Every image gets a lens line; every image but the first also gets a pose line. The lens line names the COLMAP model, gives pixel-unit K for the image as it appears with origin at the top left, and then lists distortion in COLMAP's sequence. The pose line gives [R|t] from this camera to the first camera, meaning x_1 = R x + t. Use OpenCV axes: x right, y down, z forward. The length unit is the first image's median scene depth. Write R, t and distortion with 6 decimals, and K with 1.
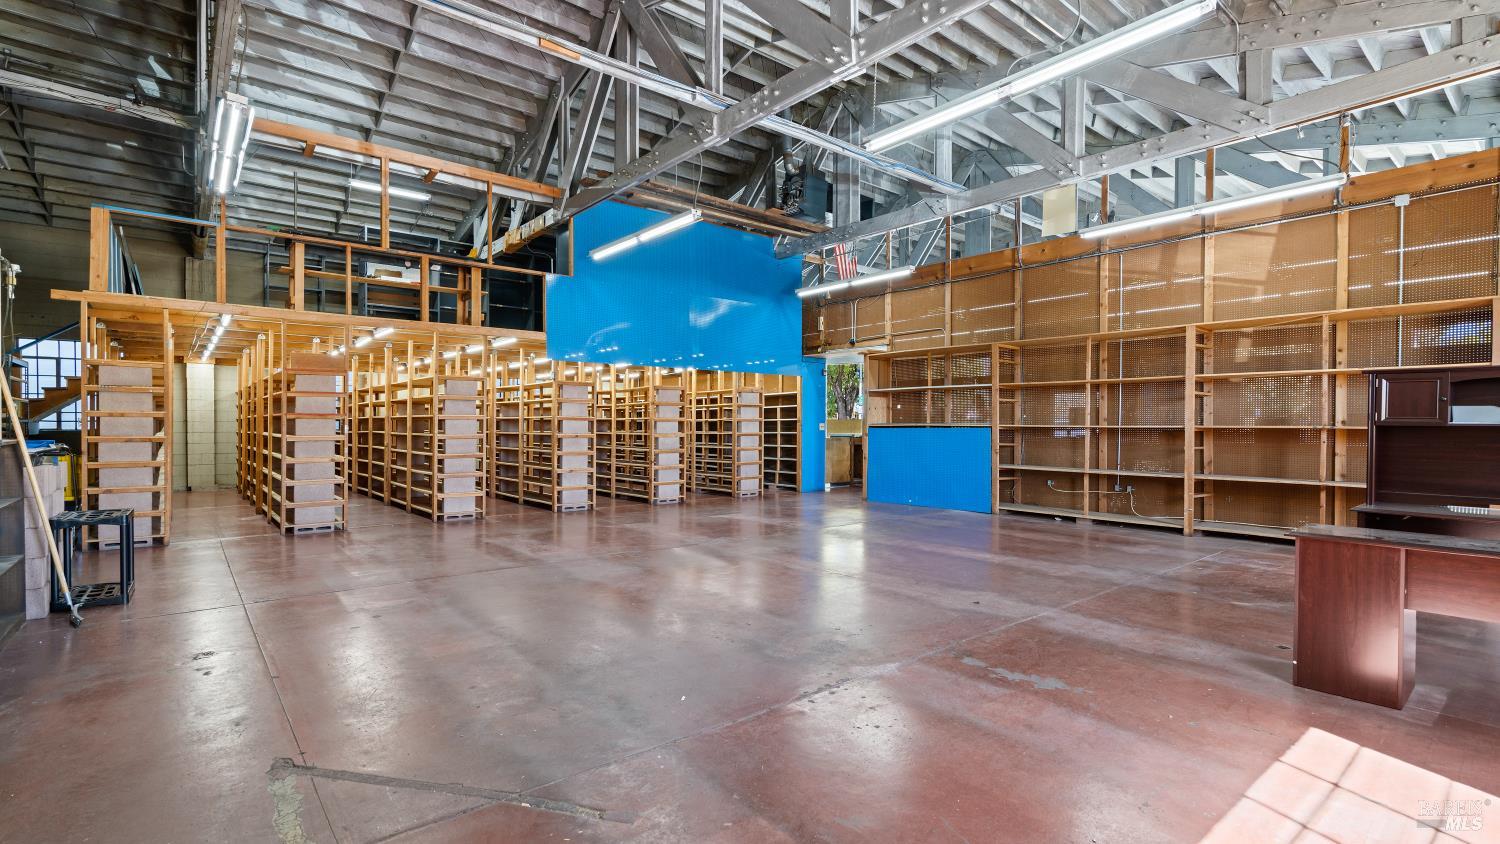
lens RADIAL K [[681.6, 0, 747.5], [0, 681.6, 430.6], [0, 0, 1]] dist [-0.002316, 0.000681]
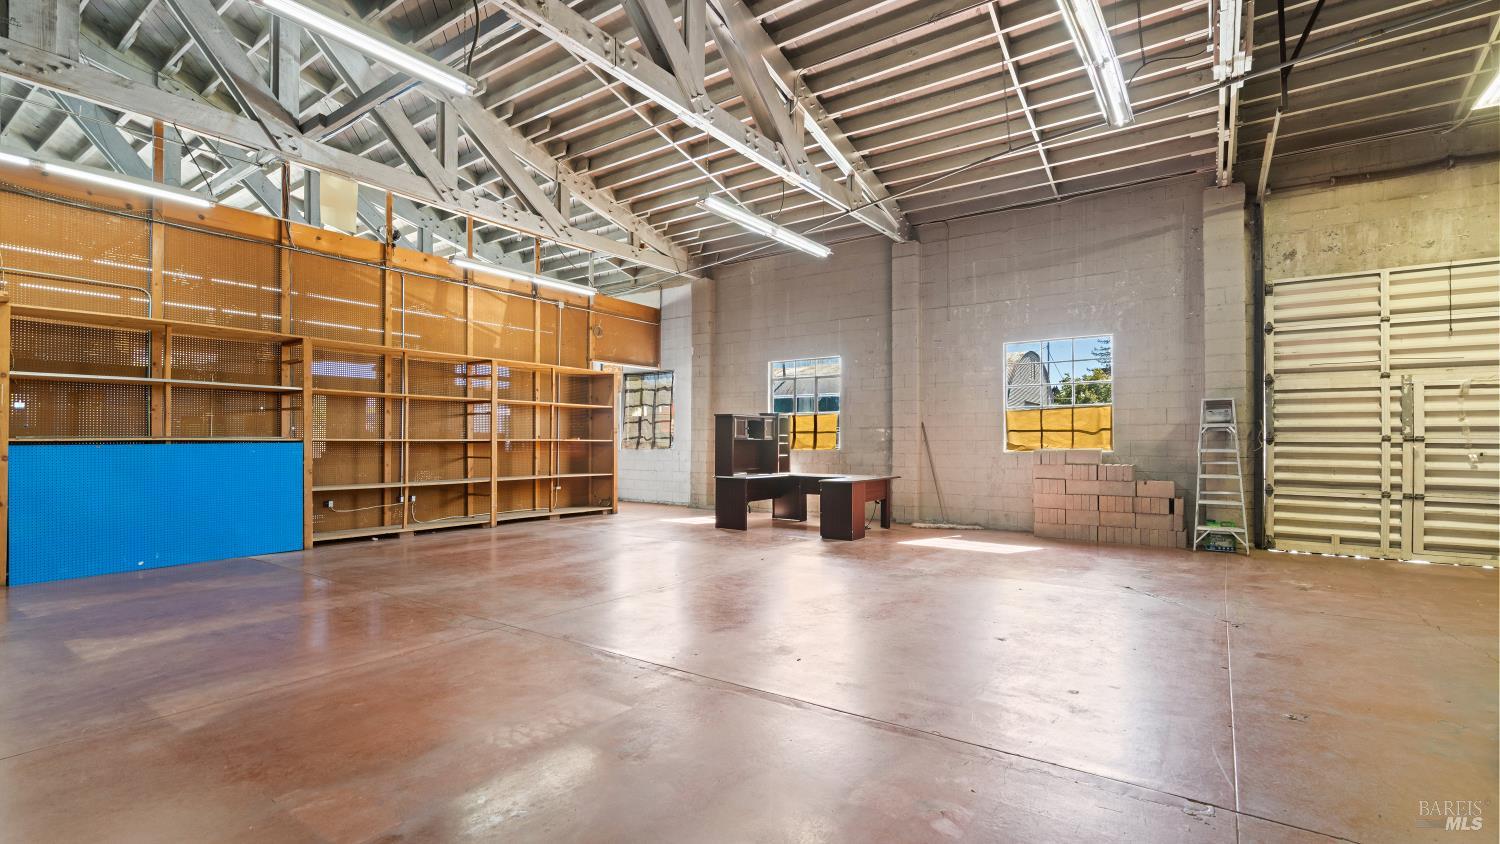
lens RADIAL K [[672.0, 0, 746.7], [0, 672.0, 434.8], [0, 0, 1]] dist [-0.001799, 0.000608]
pose [[-0.260106, 0.002496, 0.965577, -0.588229], [0.008554, 0.999963, -0.000281, -0.009633], [-0.965542, 0.008187, -0.260118, 0.763534]]
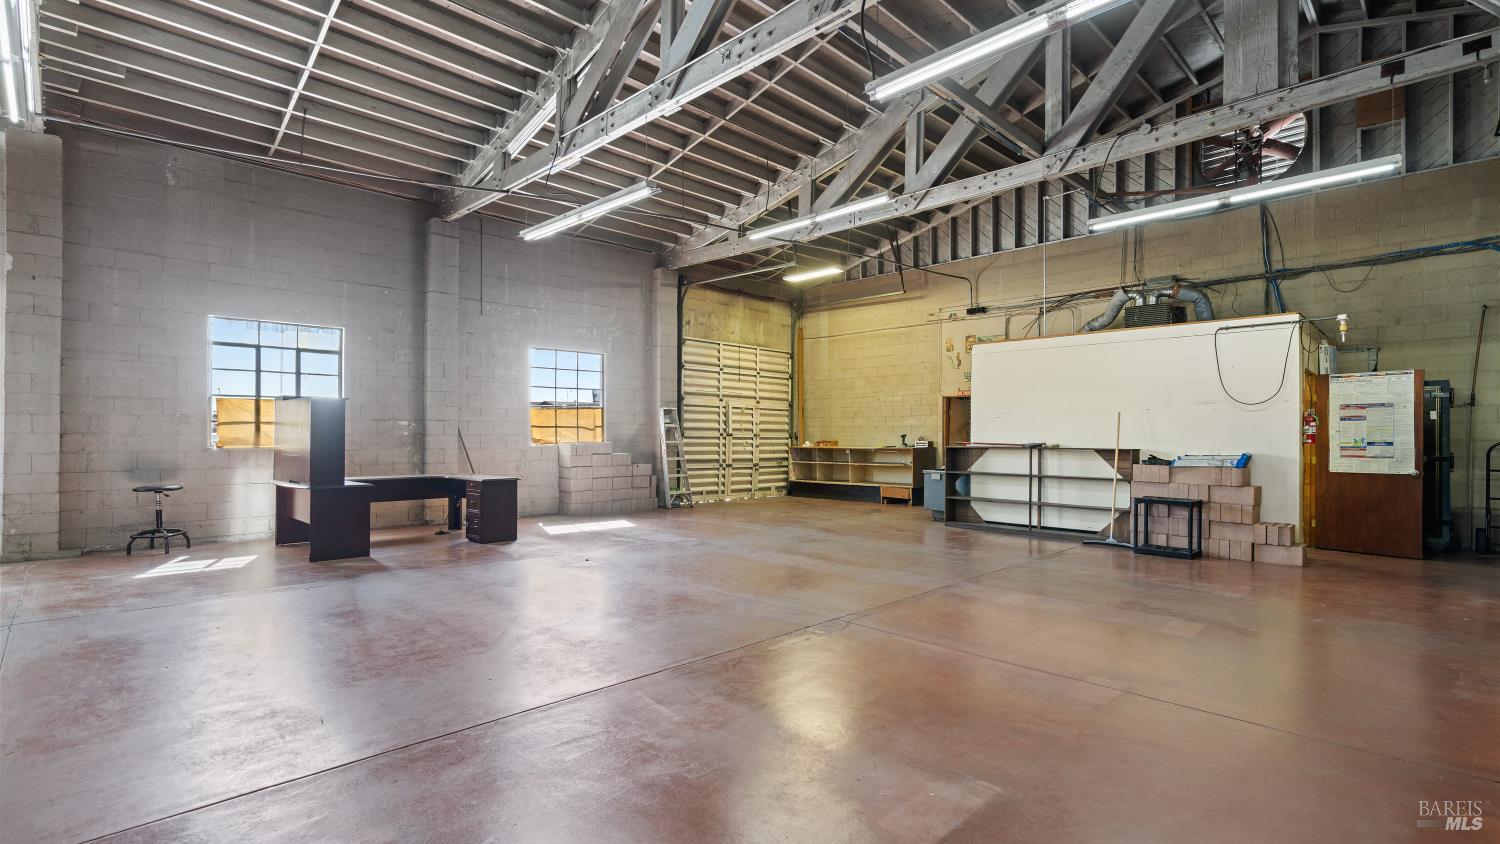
lens RADIAL K [[693.9, 0, 747.3], [0, 693.9, 427.9], [0, 0, 1]] dist [0.000502, 0.000482]
pose [[-0.996090, -0.010781, -0.087680, 0.060992], [-0.010891, 0.999940, 0.000773, -0.014976], [0.087667, 0.001725, -0.996148, 1.331959]]
